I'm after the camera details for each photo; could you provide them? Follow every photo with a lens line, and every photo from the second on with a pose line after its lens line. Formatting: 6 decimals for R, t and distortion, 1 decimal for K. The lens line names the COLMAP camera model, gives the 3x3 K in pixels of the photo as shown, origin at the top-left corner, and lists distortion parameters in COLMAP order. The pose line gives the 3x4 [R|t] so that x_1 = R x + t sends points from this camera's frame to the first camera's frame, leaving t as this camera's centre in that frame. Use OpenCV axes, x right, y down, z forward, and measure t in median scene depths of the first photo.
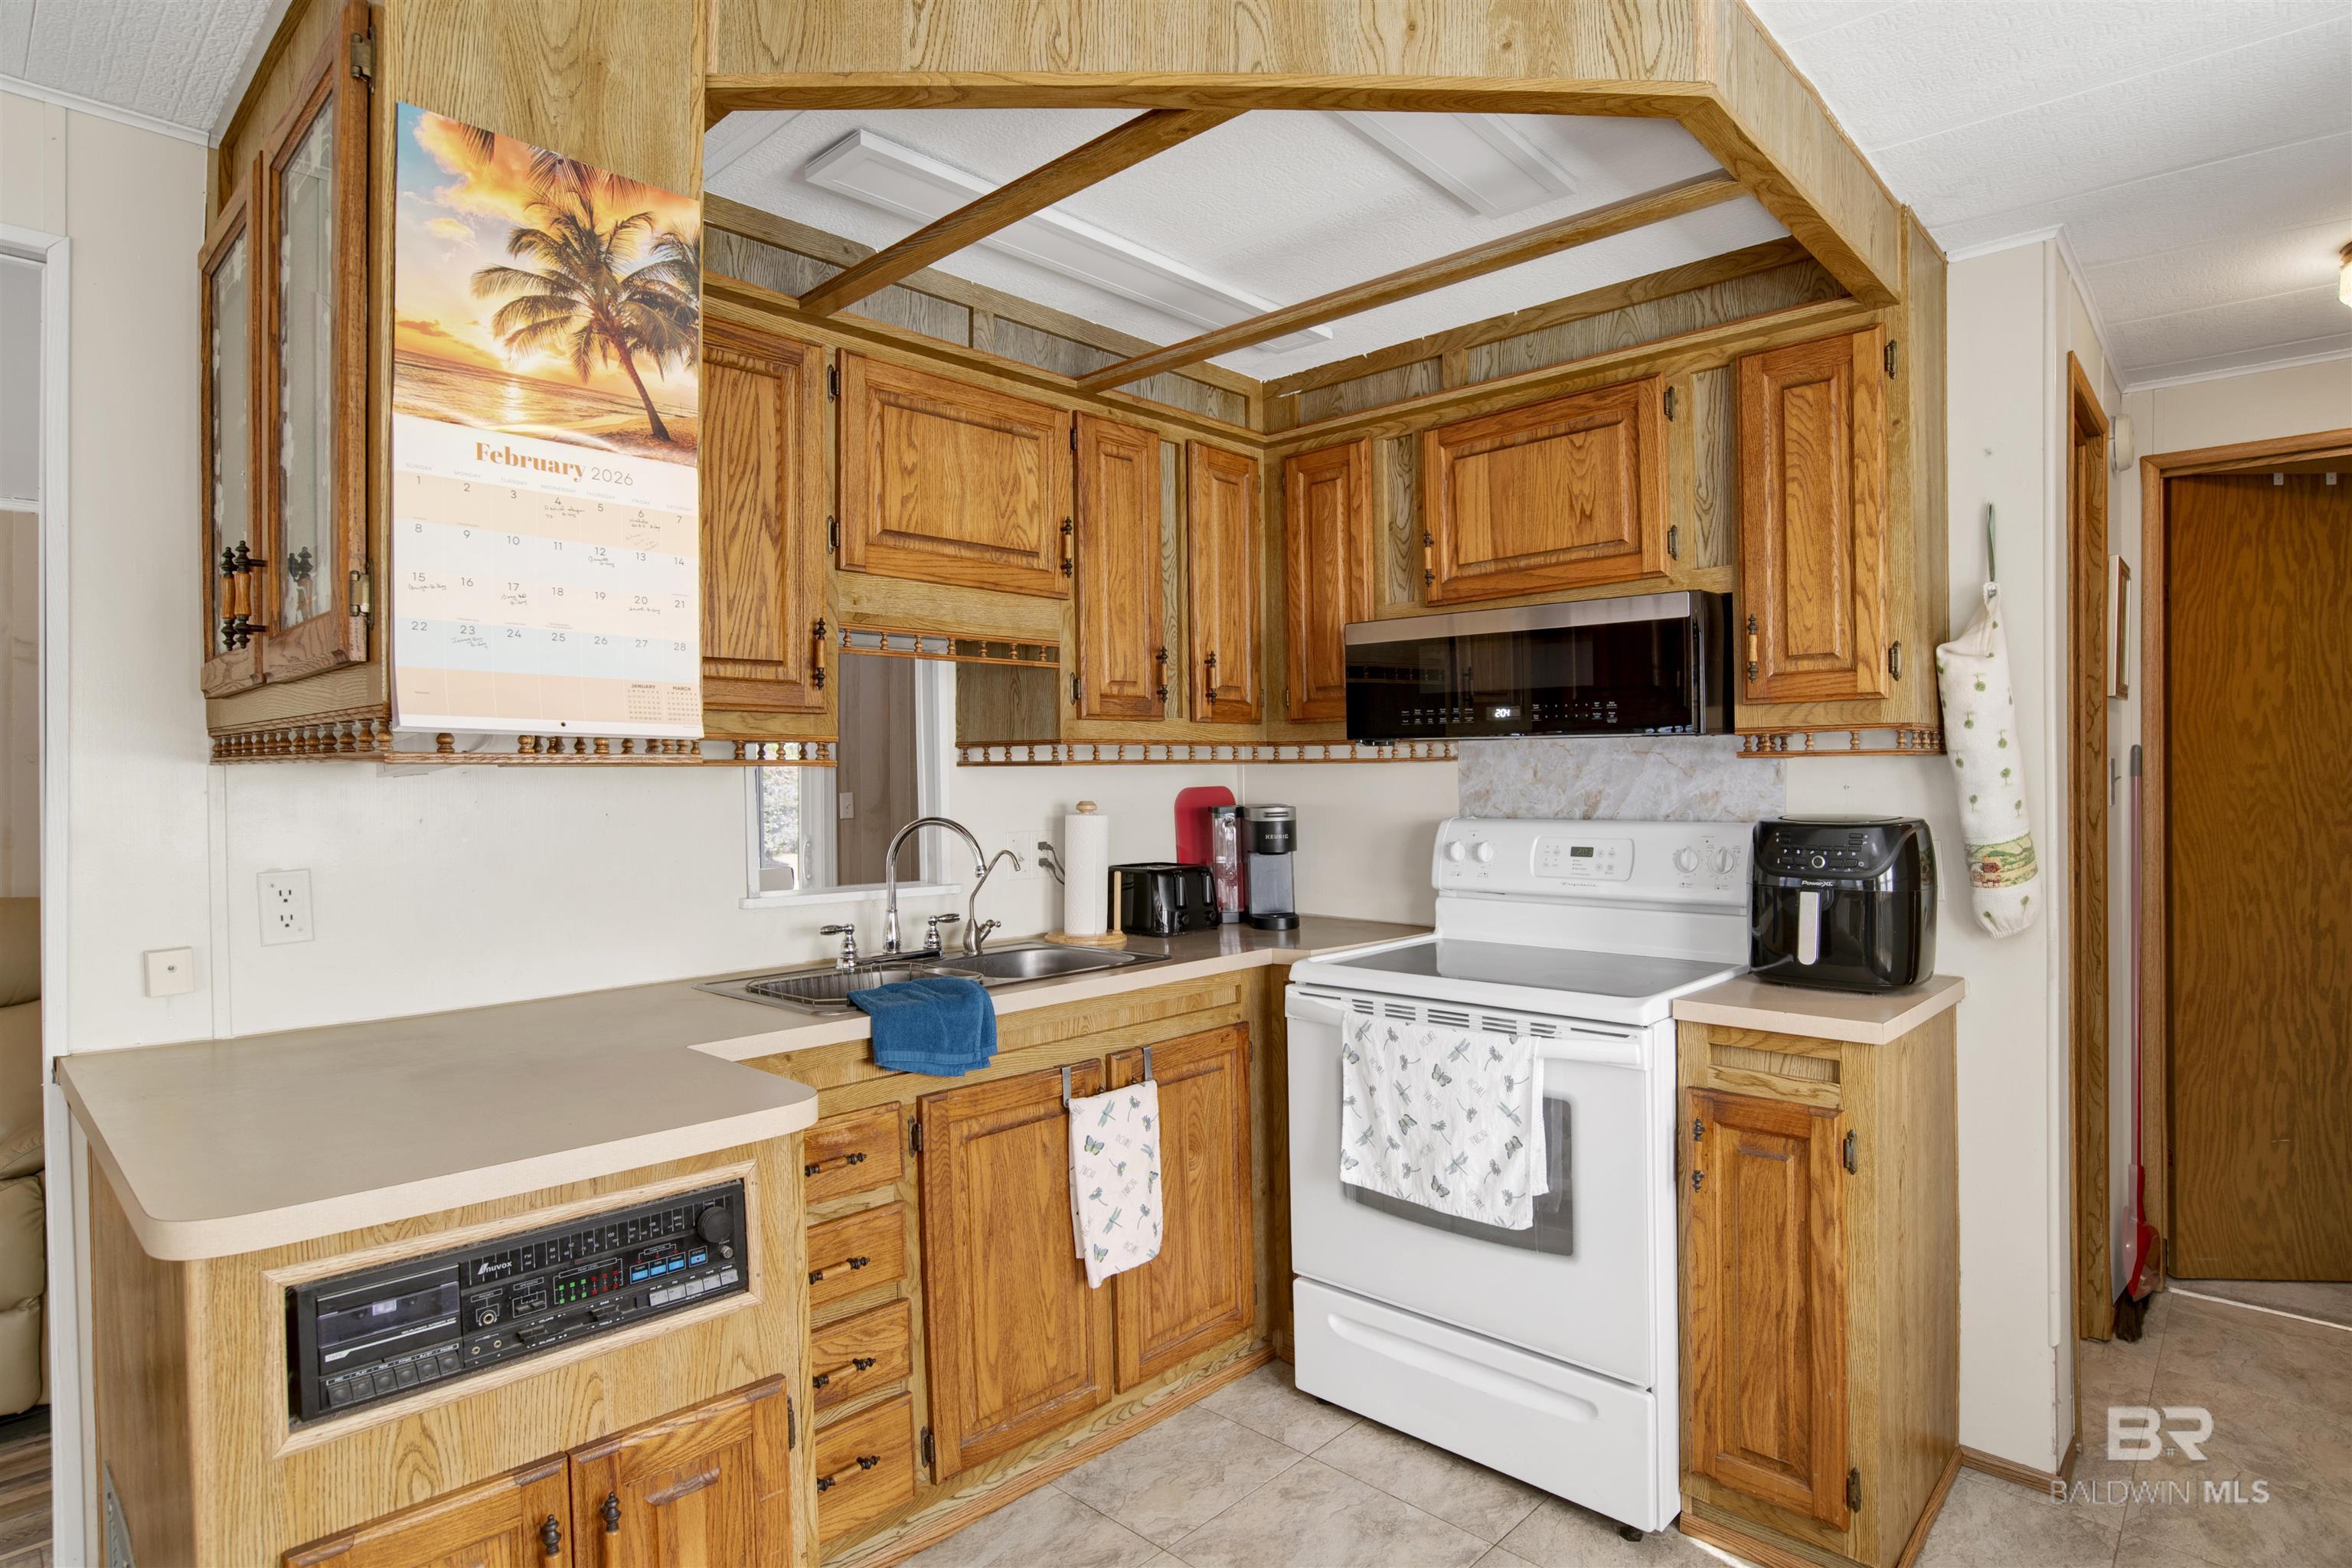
lens RADIAL K [[1273.6, 0, 1150.6], [0, 1273.6, 743.1], [0, 0, 1]] dist [-0.065583, 0.021423]
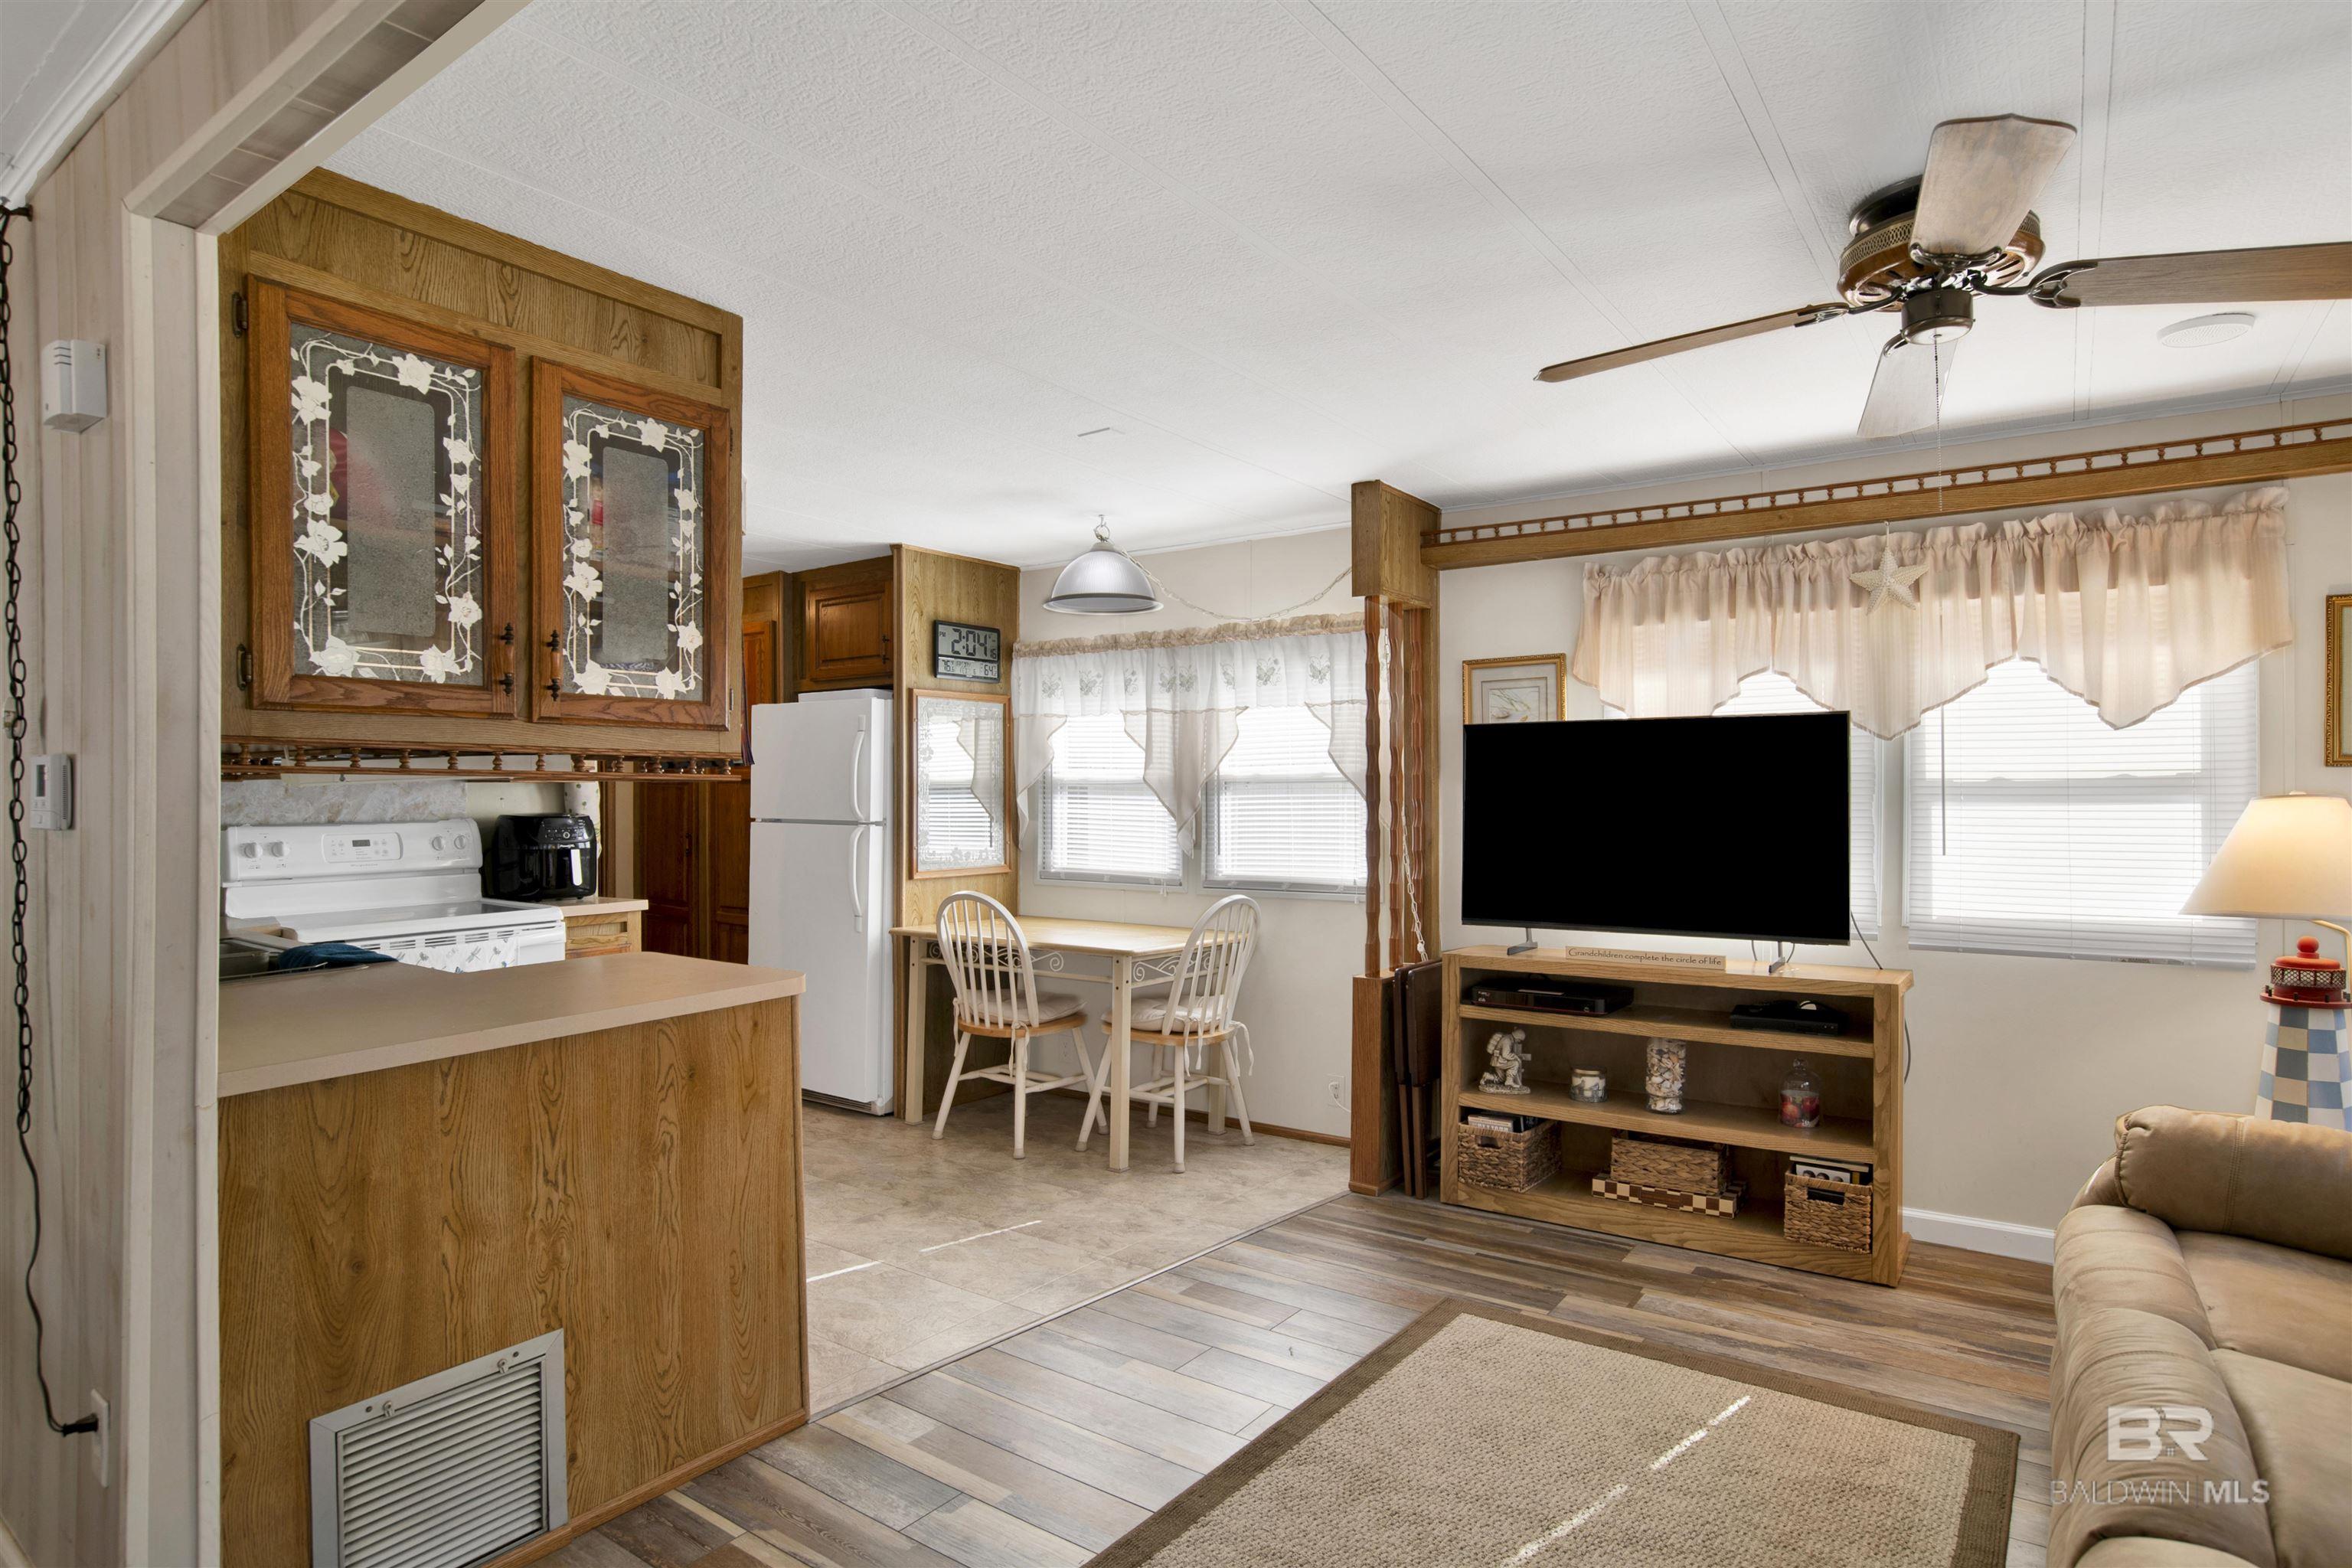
lens RADIAL K [[1273.6, 0, 1195.4], [0, 1273.6, 770.5], [0, 0, 1]] dist [-0.065583, 0.021423]
pose [[-0.182586, 0.017116, 0.983041, -1.516423], [-0.019237, 0.999595, -0.020977, 0.013353], [-0.983002, -0.022741, -0.182183, 0.347844]]
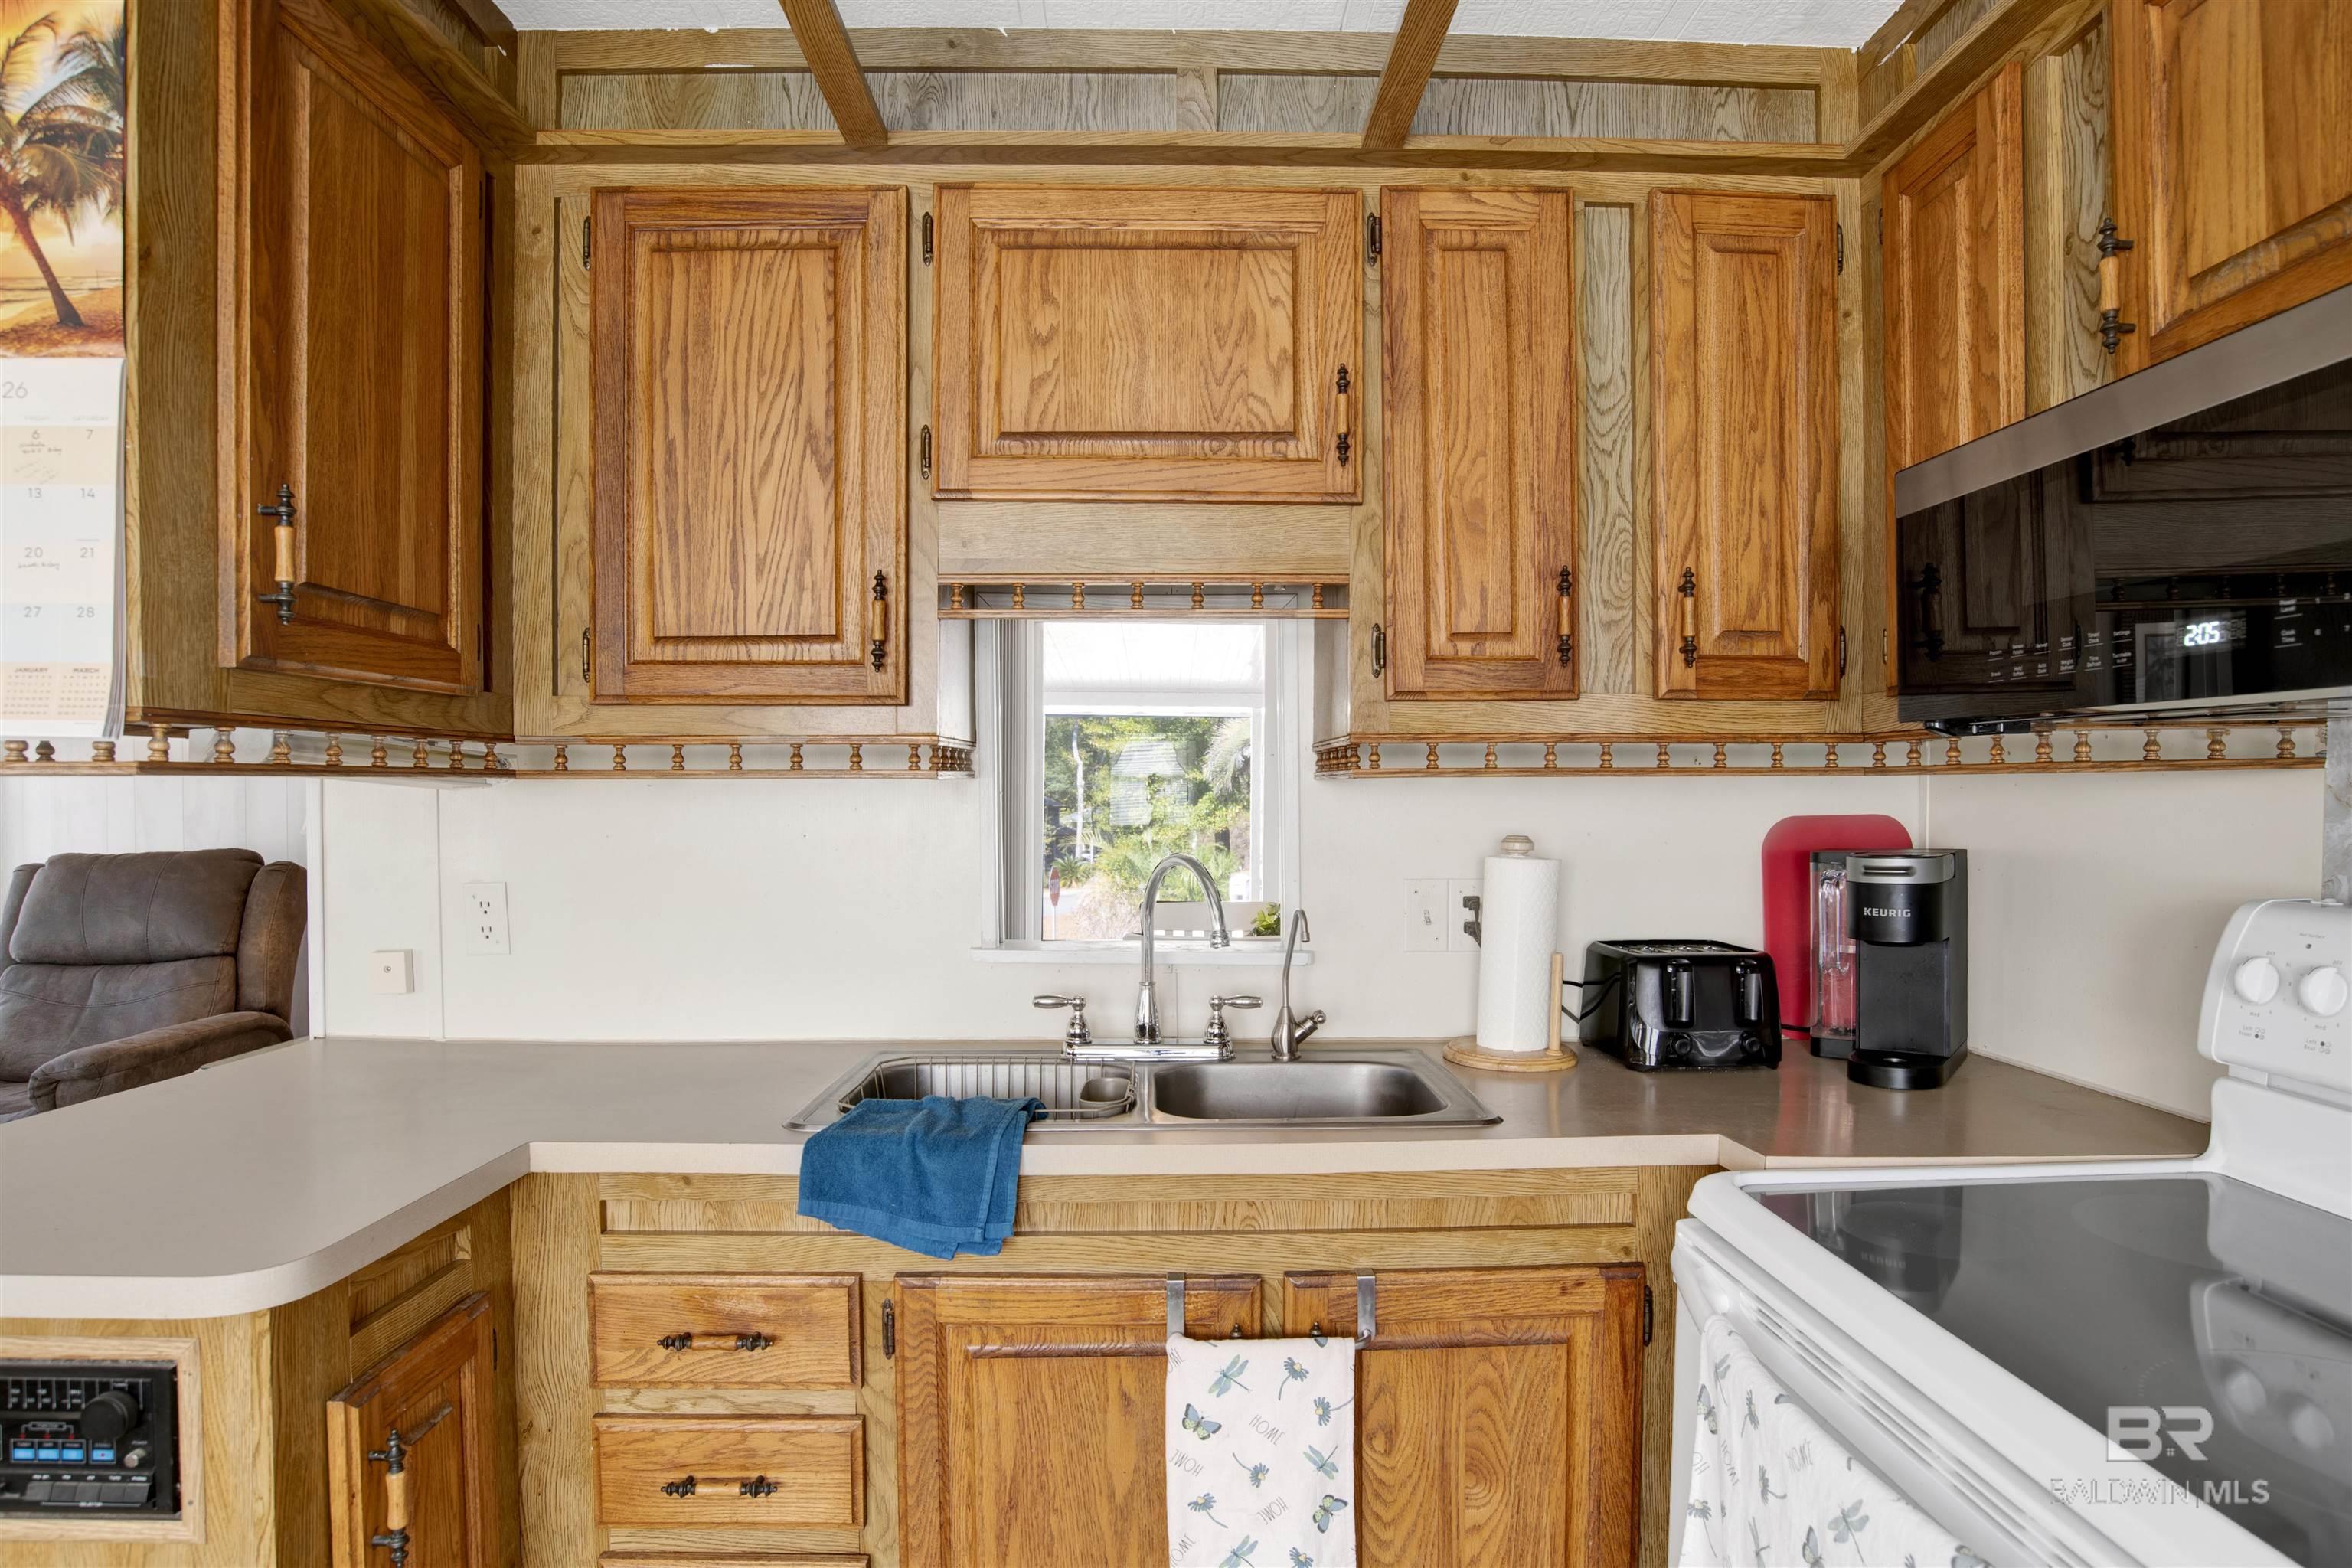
lens RADIAL K [[1273.6, 0, 1142.4], [0, 1273.6, 817.4], [0, 0, 1]] dist [-0.065583, 0.021423]
pose [[0.704975, 0.022202, -0.708885, 0.338120], [0.011929, 0.998997, 0.043152, 0.010995], [0.709132, -0.038877, 0.704003, 0.572633]]
